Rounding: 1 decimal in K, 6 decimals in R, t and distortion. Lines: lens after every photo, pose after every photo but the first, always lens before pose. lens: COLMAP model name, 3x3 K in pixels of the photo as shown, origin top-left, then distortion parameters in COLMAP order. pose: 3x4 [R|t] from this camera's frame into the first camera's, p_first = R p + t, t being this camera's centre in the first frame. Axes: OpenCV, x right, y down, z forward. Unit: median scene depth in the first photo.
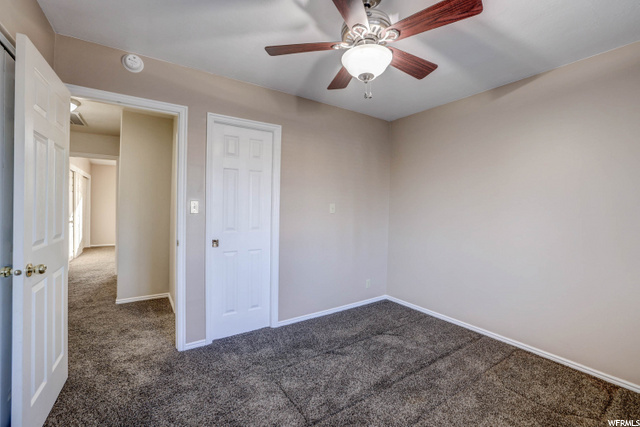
lens RADIAL K [[275.6, 0, 321.1], [0, 275.6, 209.8], [0, 0, 1]] dist [-0.001915, -0.000159]
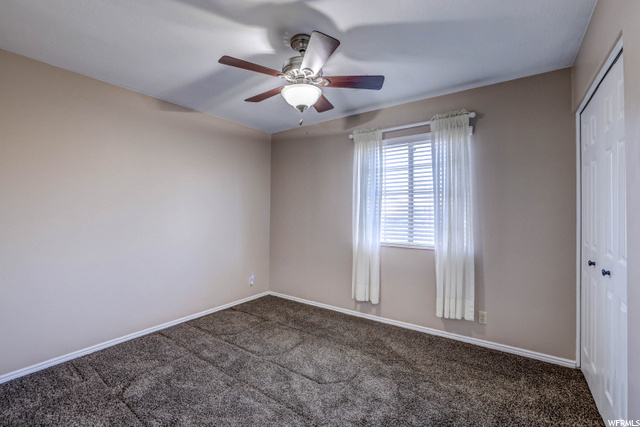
lens RADIAL K [[275.6, 0, 319.6], [0, 275.6, 211.1], [0, 0, 1]] dist [-0.001915, -0.000159]
pose [[-0.338925, -0.019553, 0.940610, -0.617703], [-0.004907, 0.999807, 0.019015, -0.027068], [-0.940801, 0.001829, -0.338955, 0.791832]]
